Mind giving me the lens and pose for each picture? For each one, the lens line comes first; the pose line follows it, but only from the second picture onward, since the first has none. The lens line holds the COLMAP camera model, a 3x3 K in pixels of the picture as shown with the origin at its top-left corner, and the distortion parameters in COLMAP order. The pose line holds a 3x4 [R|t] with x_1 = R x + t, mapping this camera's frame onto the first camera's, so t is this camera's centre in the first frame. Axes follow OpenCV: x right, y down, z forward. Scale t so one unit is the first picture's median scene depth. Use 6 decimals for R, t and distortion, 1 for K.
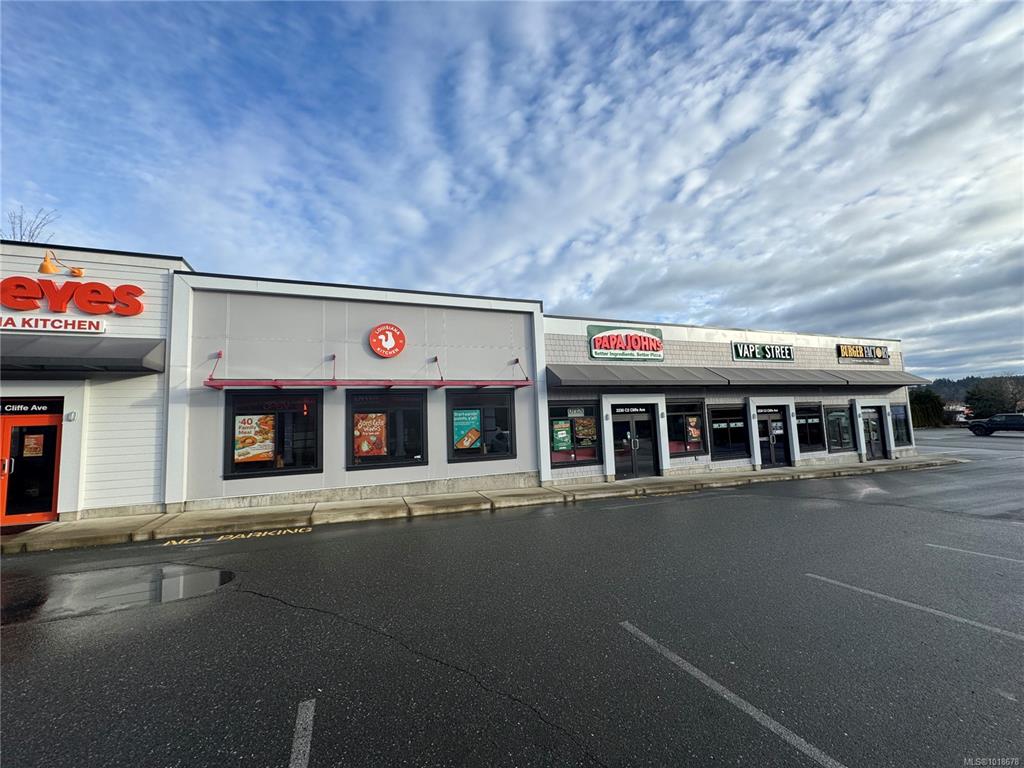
lens RADIAL K [[410.2, 0, 512.0], [0, 410.2, 384.0], [0, 0, 1]] dist [0.001127, 0.000109]
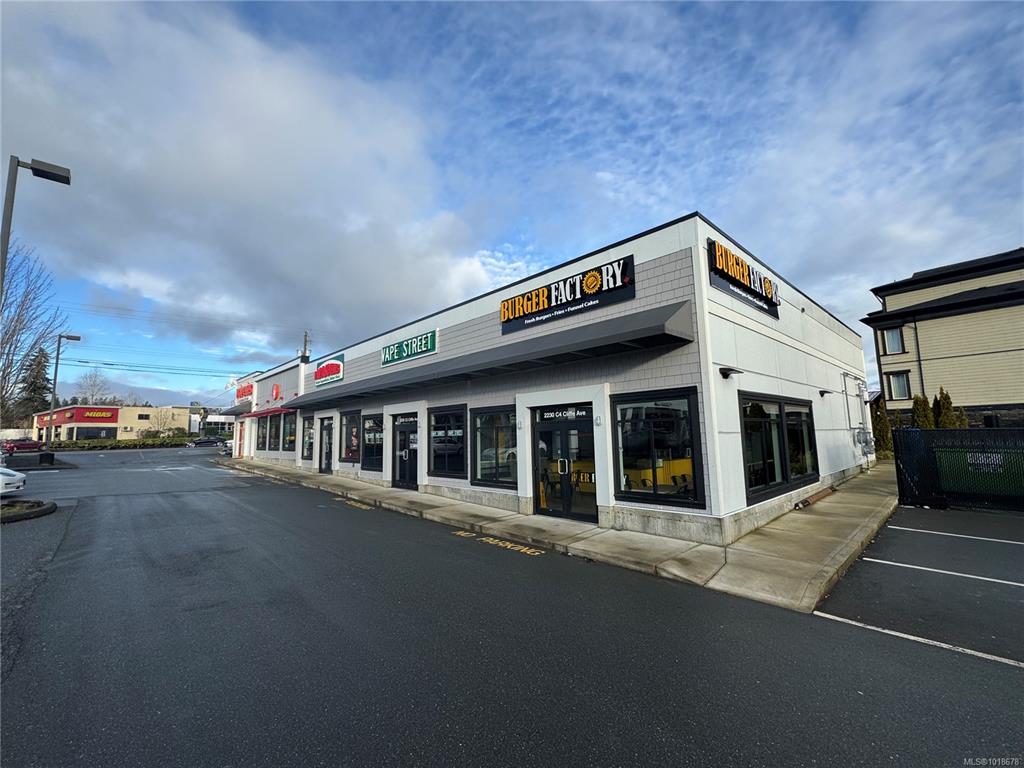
lens RADIAL K [[433.0, 0, 509.9], [0, 433.0, 379.5], [0, 0, 1]] dist [0.001533, 0.000261]
pose [[0.368120, -0.092830, -0.925133, 1.474270], [0.092044, 0.993754, -0.063091, 0.056811], [0.925211, -0.061928, 0.374365, 0.842184]]
